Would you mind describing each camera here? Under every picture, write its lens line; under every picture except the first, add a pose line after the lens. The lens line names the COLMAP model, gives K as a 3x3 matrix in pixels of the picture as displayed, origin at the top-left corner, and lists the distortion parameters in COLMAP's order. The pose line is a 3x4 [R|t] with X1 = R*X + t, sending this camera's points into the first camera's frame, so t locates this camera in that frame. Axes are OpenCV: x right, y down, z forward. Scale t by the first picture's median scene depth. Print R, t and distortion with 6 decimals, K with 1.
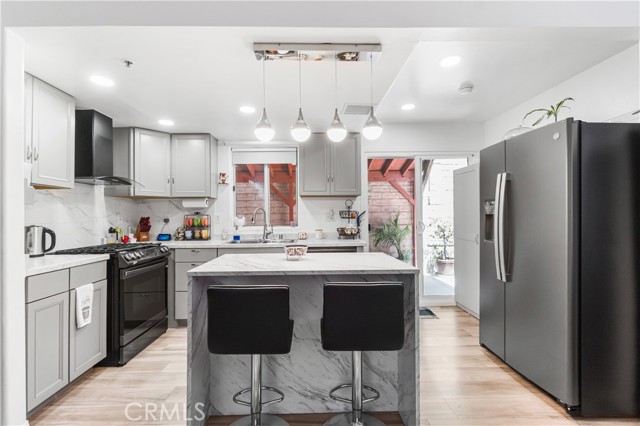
lens RADIAL K [[296.9, 0, 317.1], [0, 296.9, 215.2], [0, 0, 1]] dist [0.004844, -0.000986]
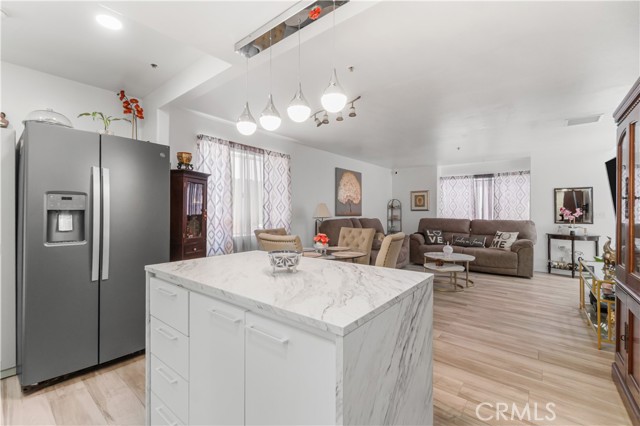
lens RADIAL K [[278.6, 0, 311.0], [0, 278.6, 209.1], [0, 0, 1]] dist [-0.004797, 0.001110]
pose [[-0.741935, 0.009451, 0.670405, -0.311309], [0.000800, 0.999912, -0.013211, 0.005583], [-0.670471, -0.009265, -0.741878, 0.801472]]
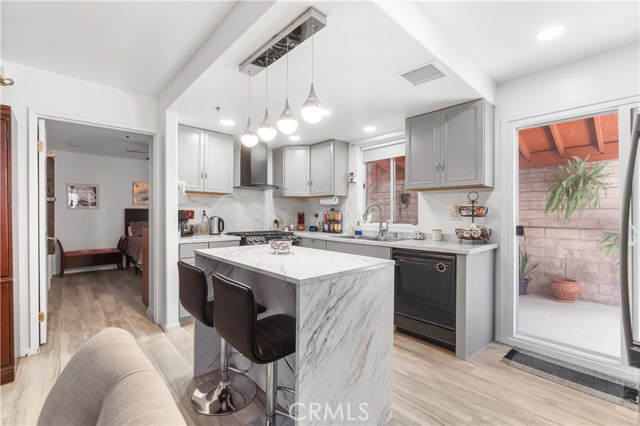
lens RADIAL K [[278.6, 0, 310.1], [0, 278.6, 212.3], [0, 0, 1]] dist [-0.004797, 0.001110]
pose [[0.642008, 0.008112, -0.766655, 0.404000], [-0.008200, 0.999959, 0.003715, 0.000424], [0.766654, 0.003902, 0.642049, 0.254513]]
